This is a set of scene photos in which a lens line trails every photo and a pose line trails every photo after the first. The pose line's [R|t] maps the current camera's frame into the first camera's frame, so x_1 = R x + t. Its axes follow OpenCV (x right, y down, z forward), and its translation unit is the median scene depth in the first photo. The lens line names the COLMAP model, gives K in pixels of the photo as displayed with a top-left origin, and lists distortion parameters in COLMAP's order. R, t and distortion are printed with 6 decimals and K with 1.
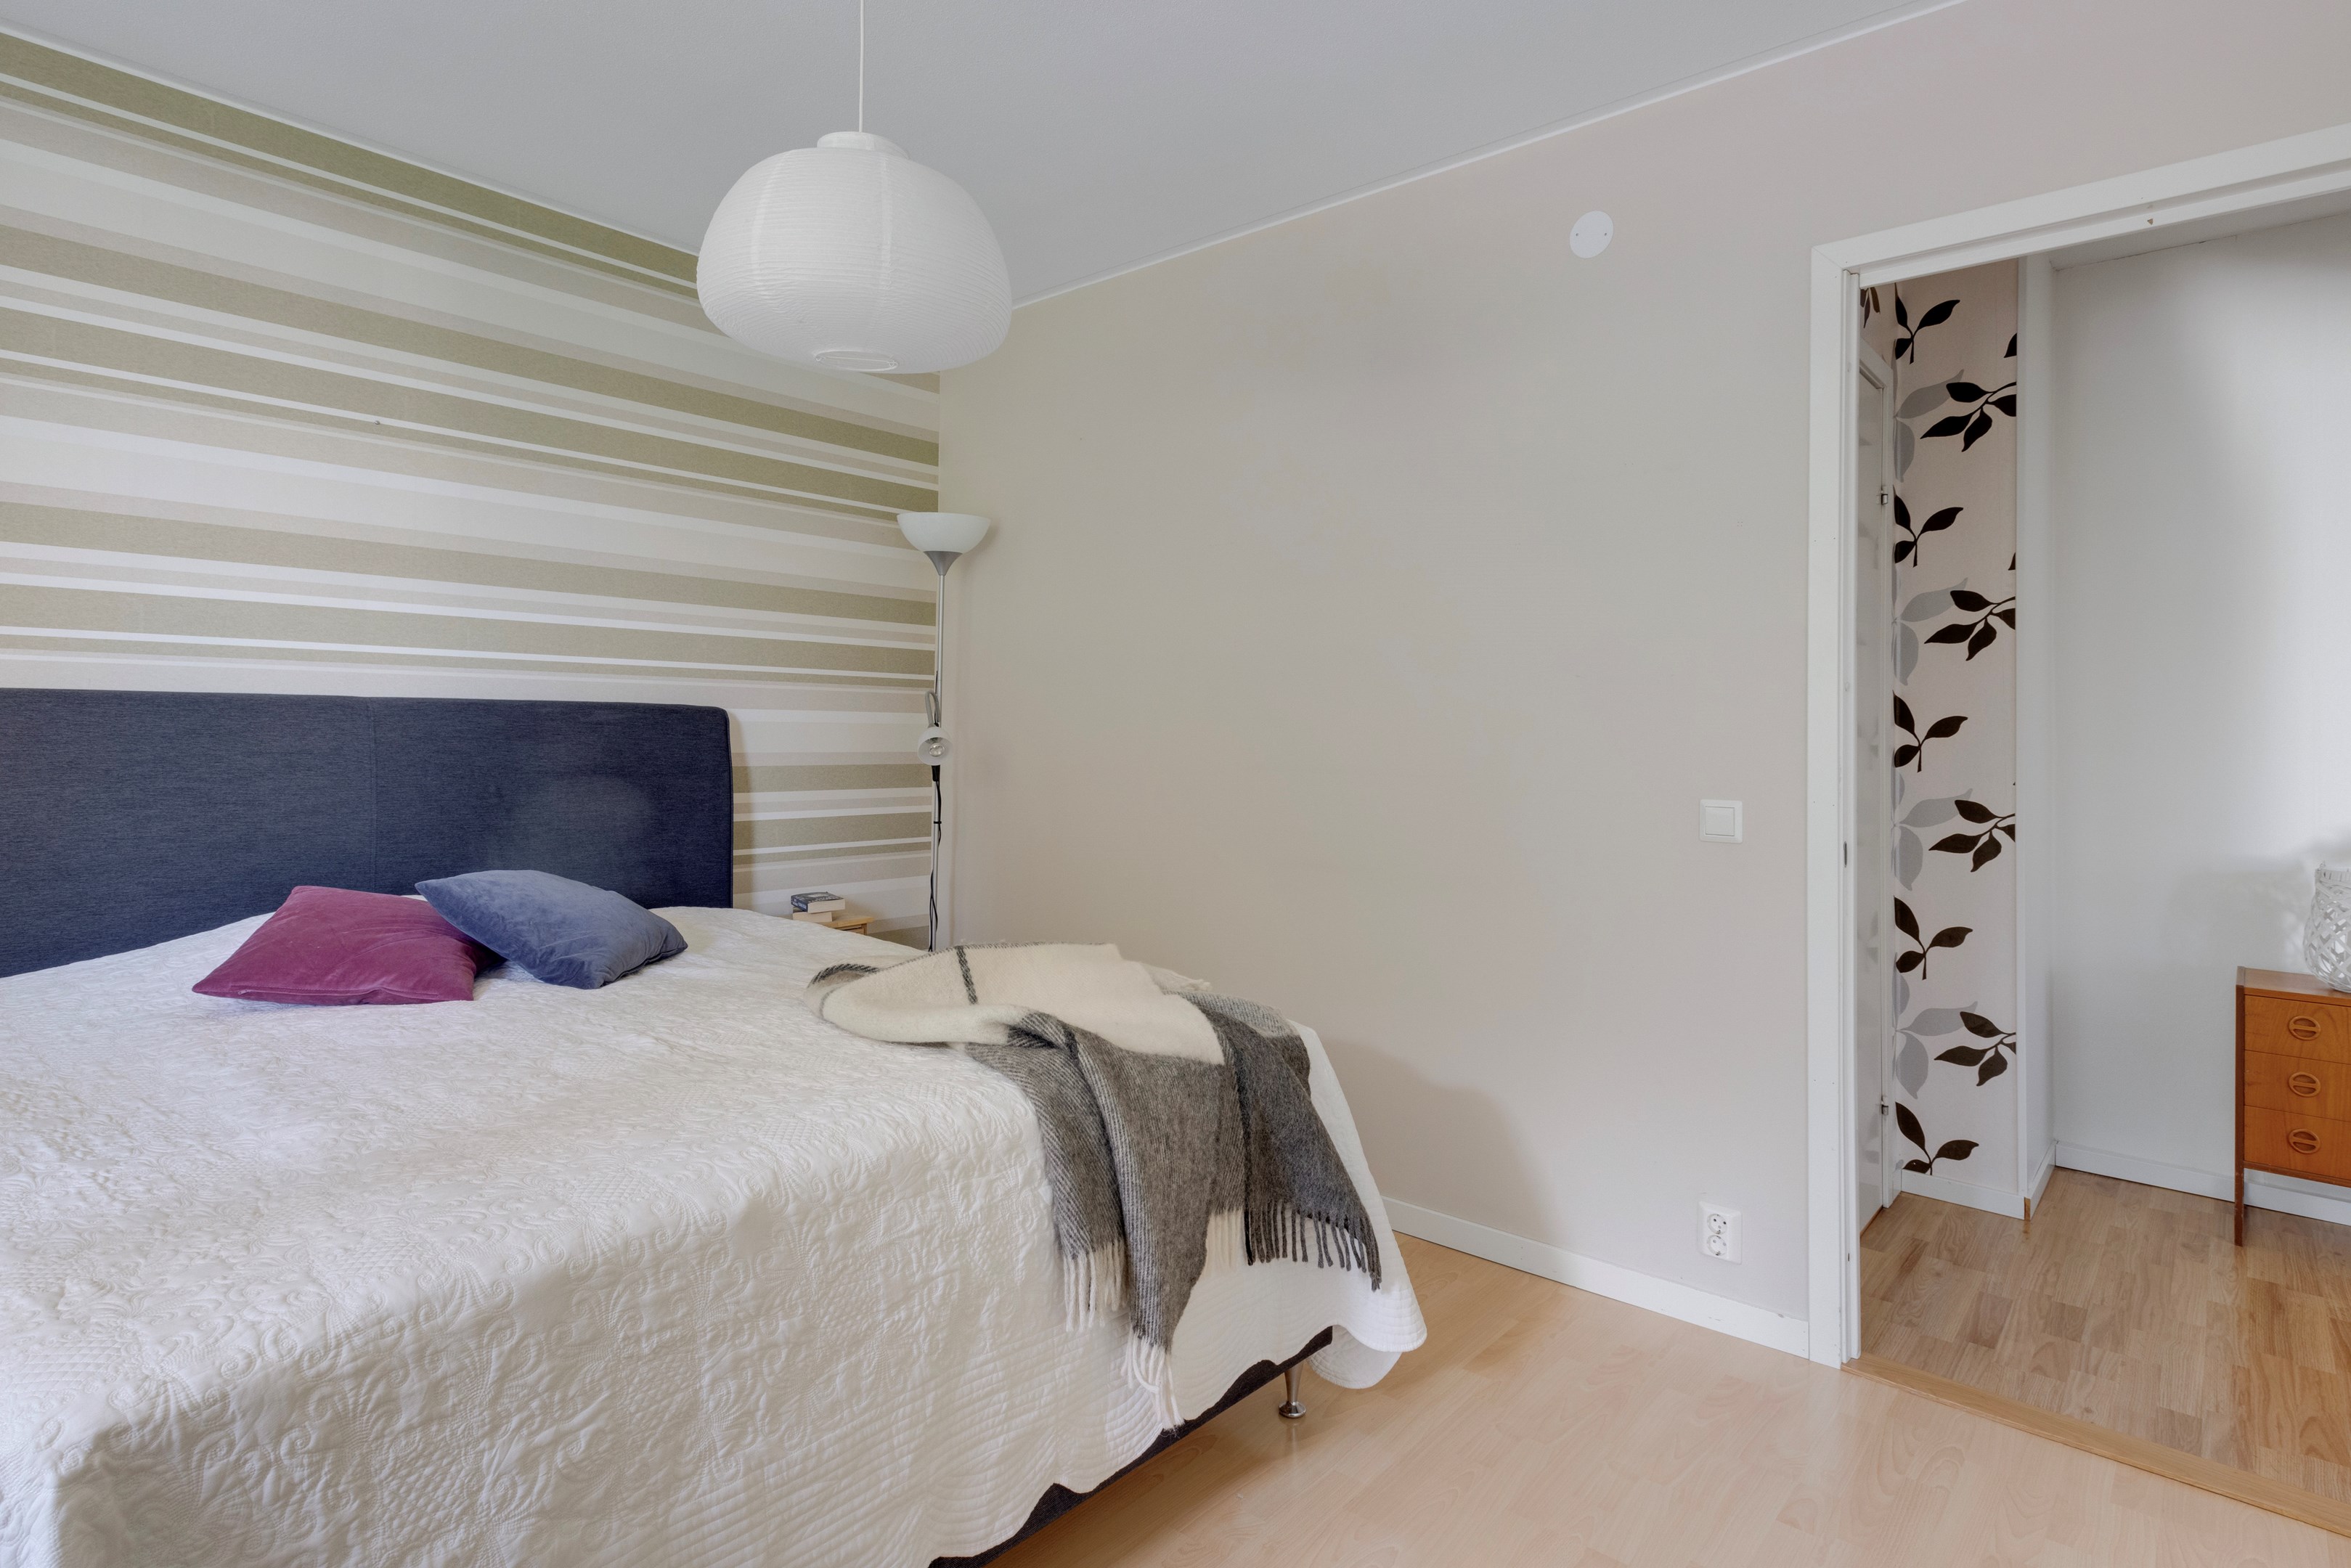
lens RADIAL K [[1211.0, 0, 1204.2], [0, 1211.0, 716.2], [0, 0, 1]] dist [0.031387, 0.000381]
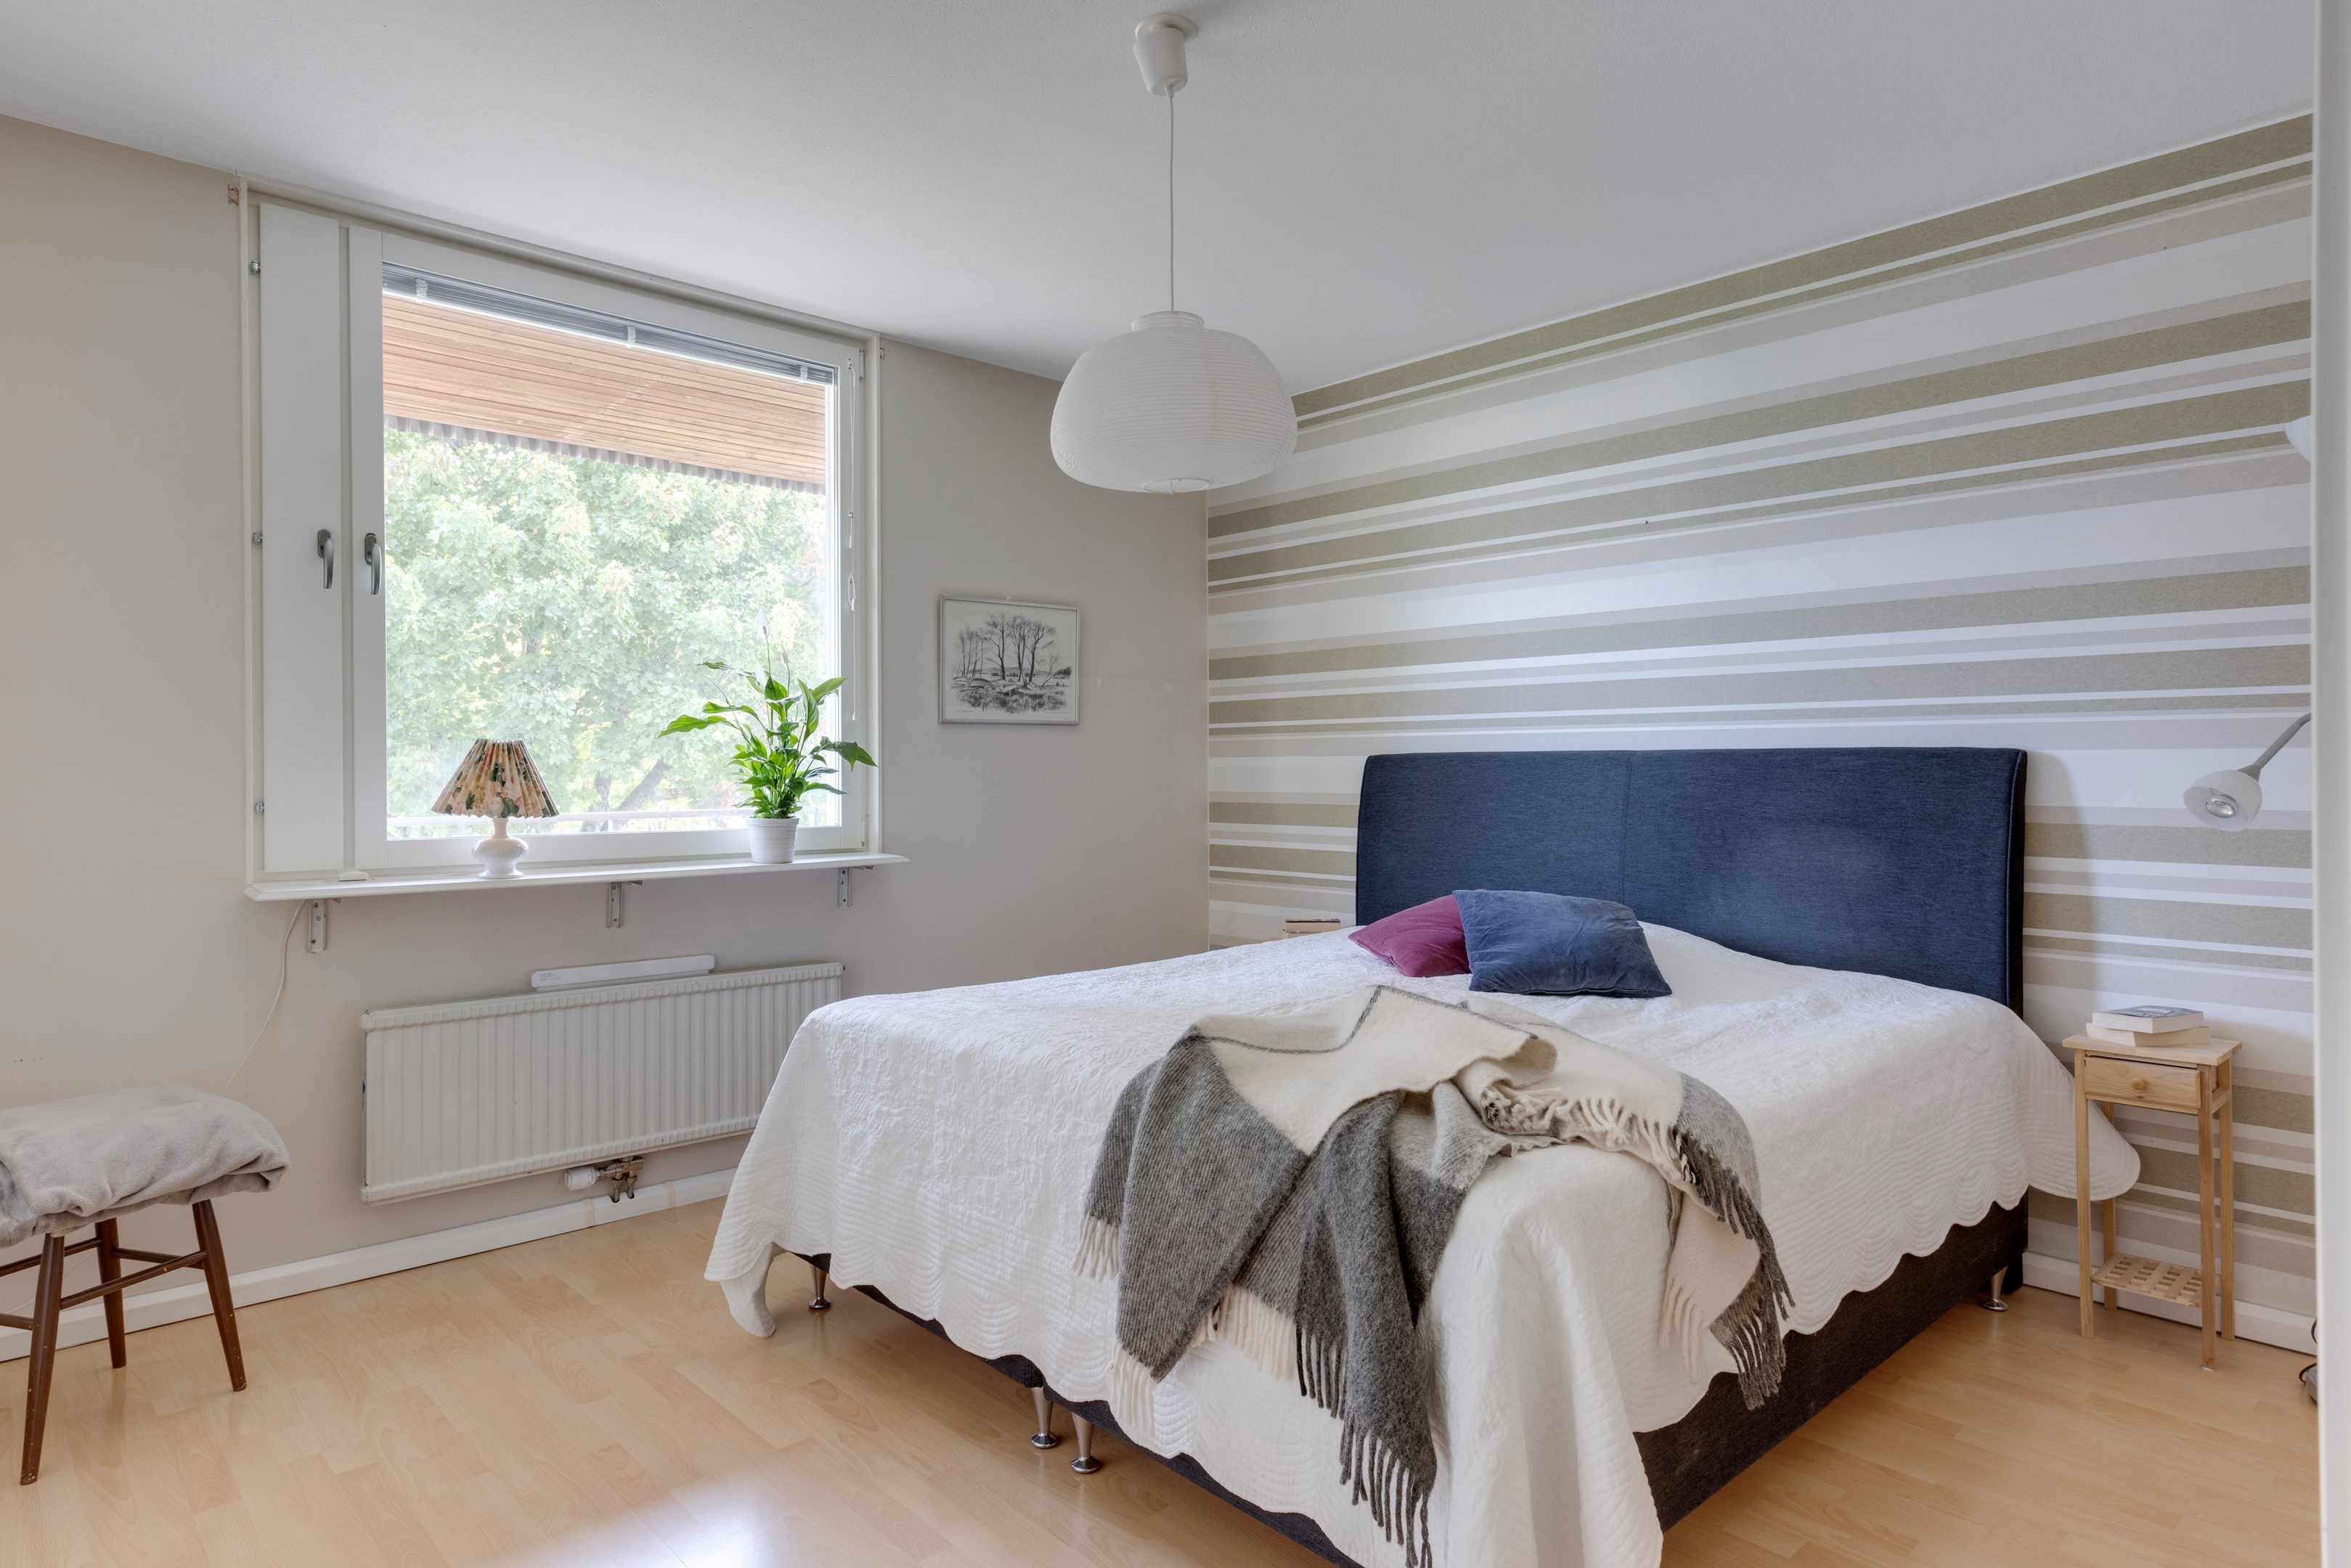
lens RADIAL K [[1275.6, 0, 1165.2], [0, 1275.6, 774.3], [0, 0, 1]] dist [-0.005163, 0.000498]
pose [[-0.084717, -0.010477, -0.996350, 0.534335], [0.009953, 0.999886, -0.011361, 0.015068], [0.996355, -0.010879, -0.084603, 0.560097]]
